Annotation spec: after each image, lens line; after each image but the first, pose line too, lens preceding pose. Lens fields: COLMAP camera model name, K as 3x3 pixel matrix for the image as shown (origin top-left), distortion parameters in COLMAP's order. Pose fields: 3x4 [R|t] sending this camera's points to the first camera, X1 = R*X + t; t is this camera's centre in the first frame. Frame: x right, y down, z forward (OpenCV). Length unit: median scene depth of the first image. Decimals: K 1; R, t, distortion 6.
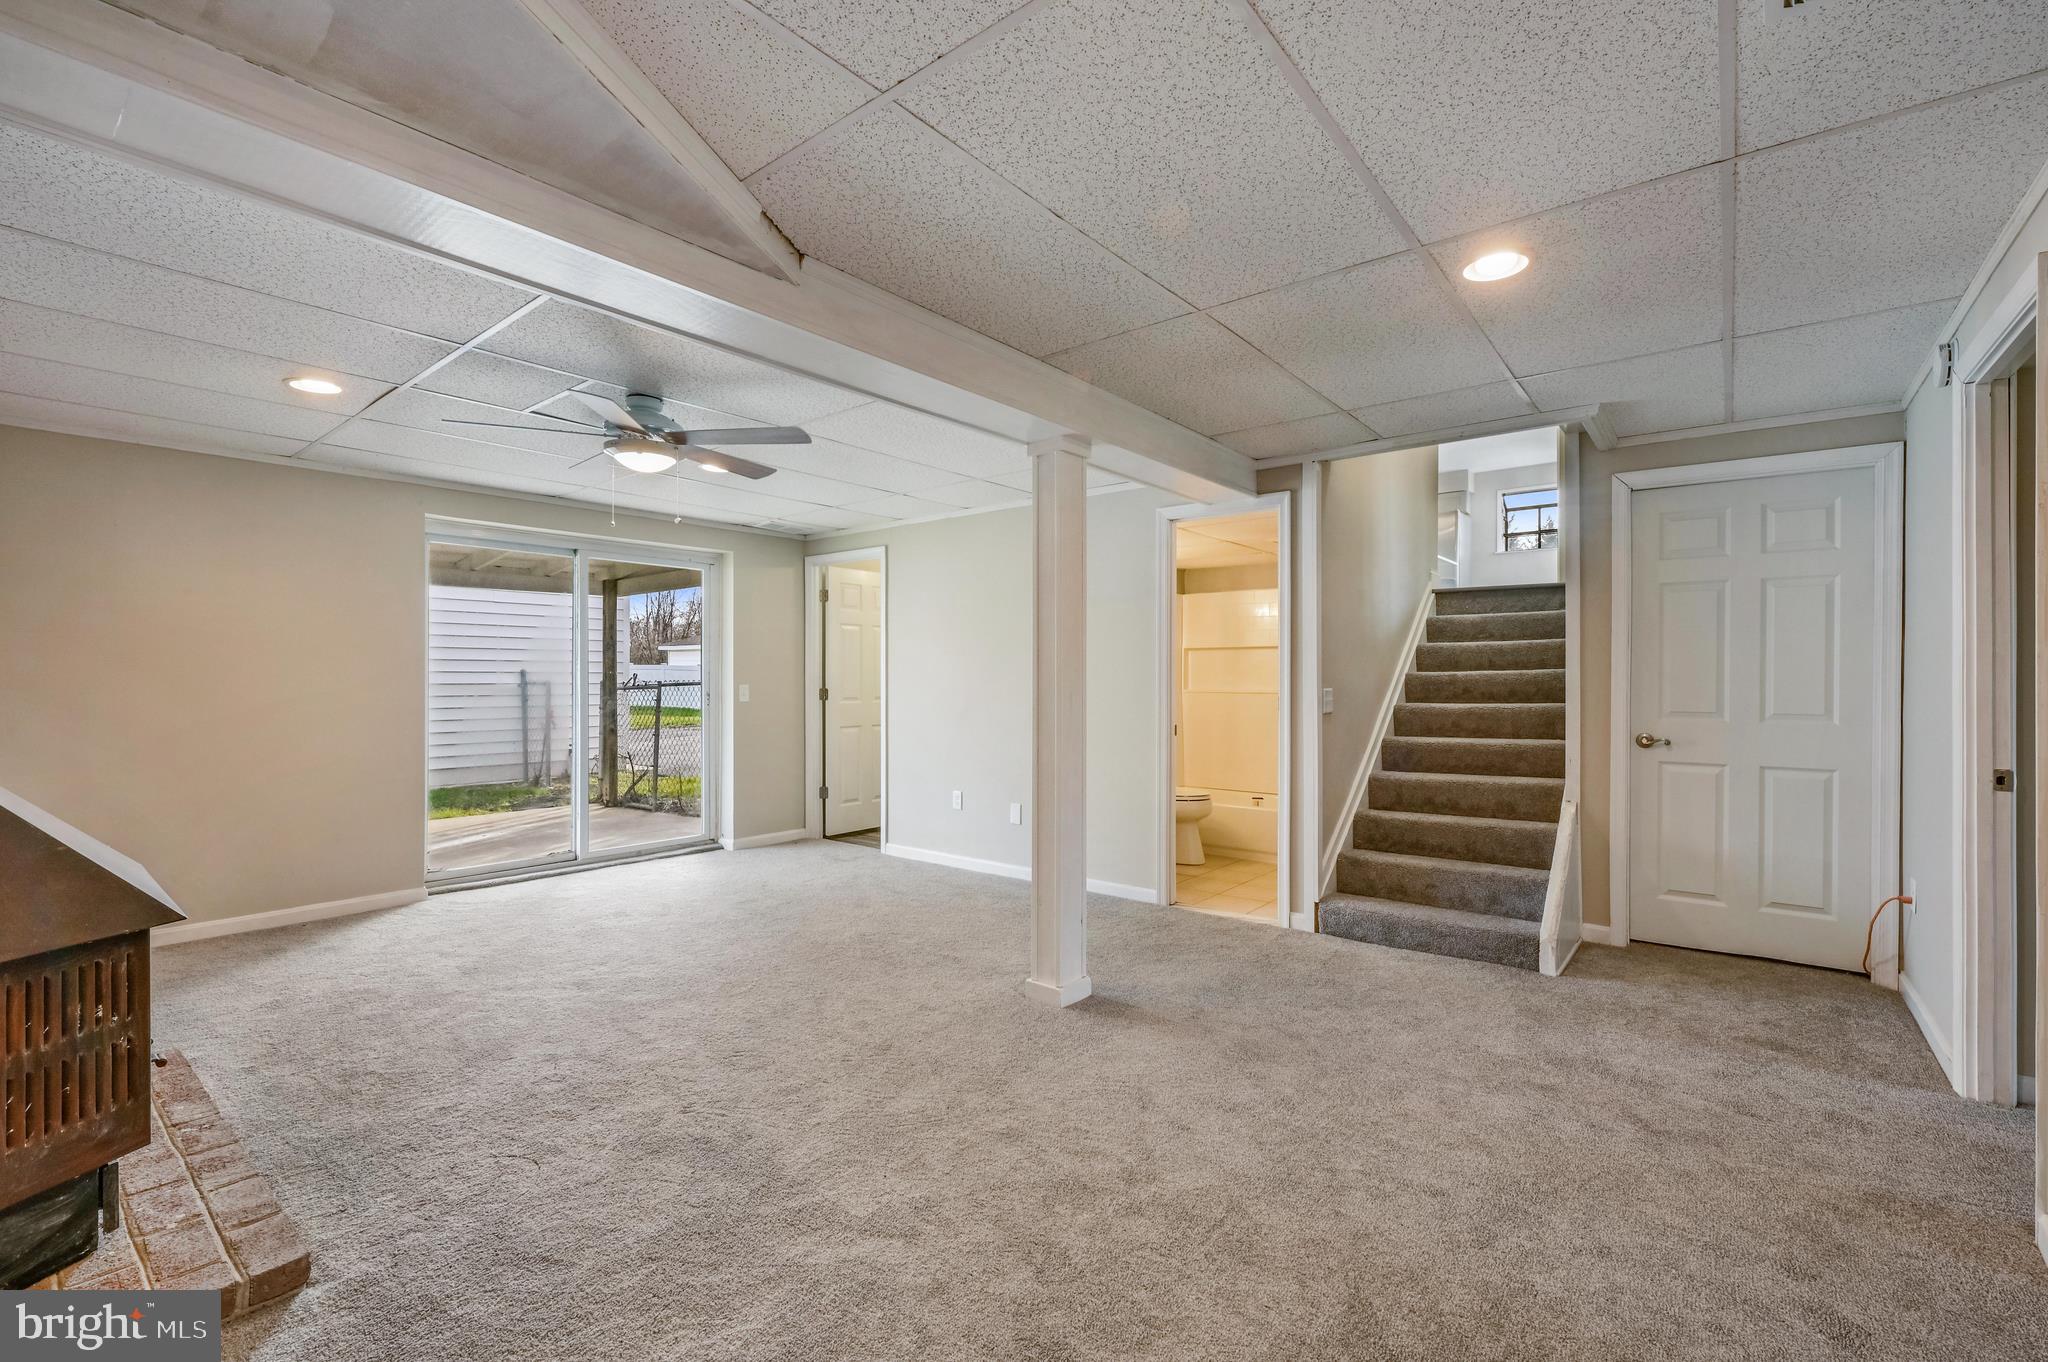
lens RADIAL K [[878.3, 0, 1024.0], [0, 878.3, 681.0], [0, 0, 1]] dist [-0.000980, -0.000231]
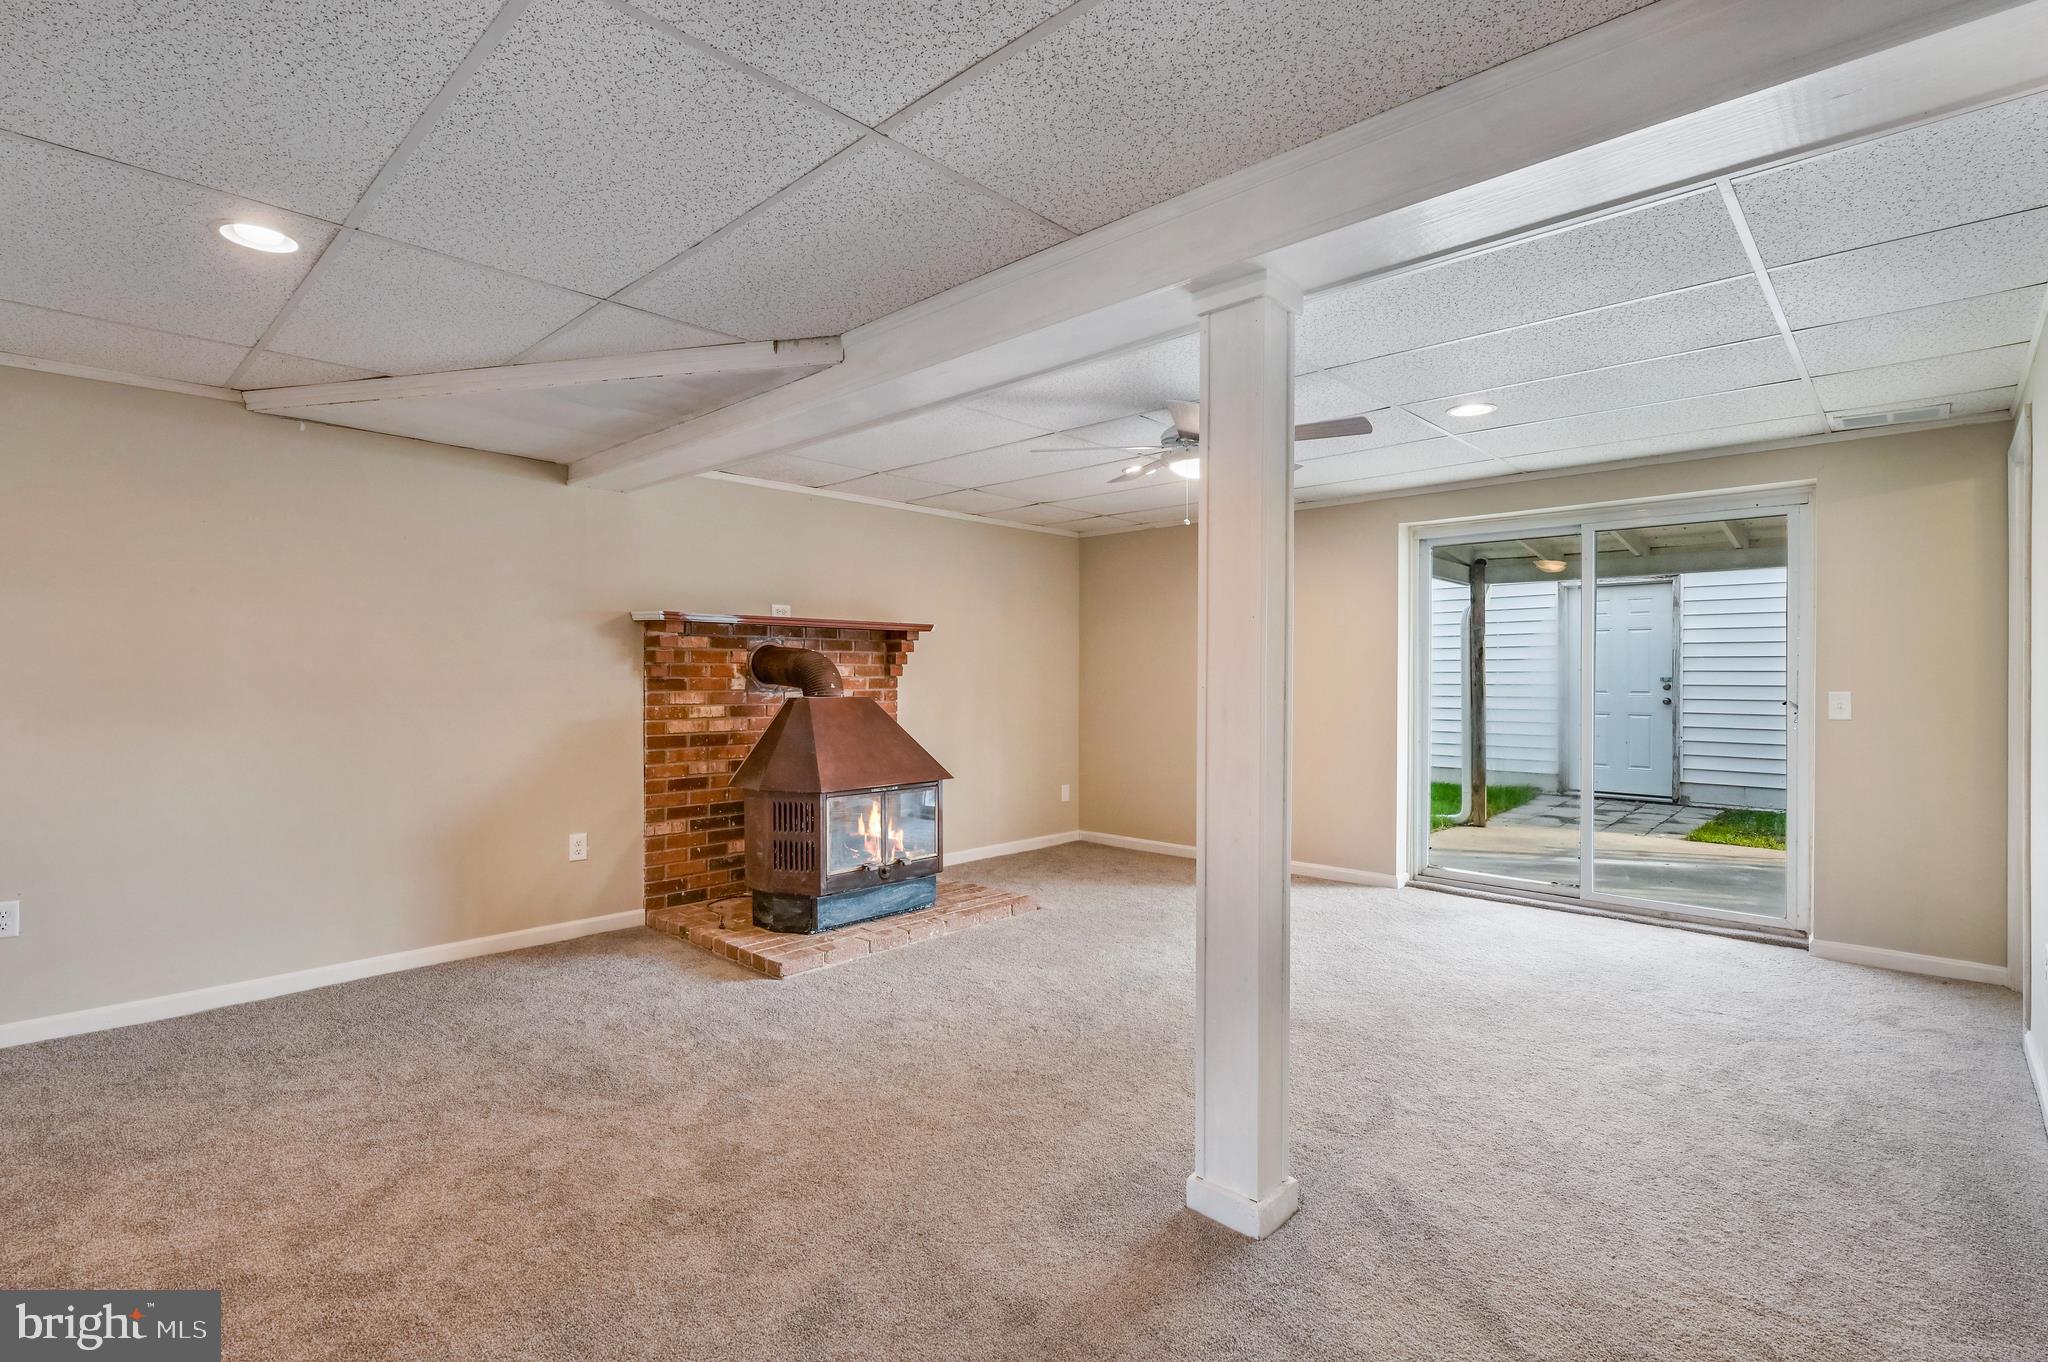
lens RADIAL K [[970.7, 0, 1024.0], [0, 970.7, 681.0], [0, 0, 1]] dist [-0.000865, -0.000235]
pose [[-0.074875, 0.008092, -0.997160, 0.832190], [-0.004901, 0.999952, 0.008483, -0.011209], [0.997181, 0.005522, -0.074832, 1.052519]]
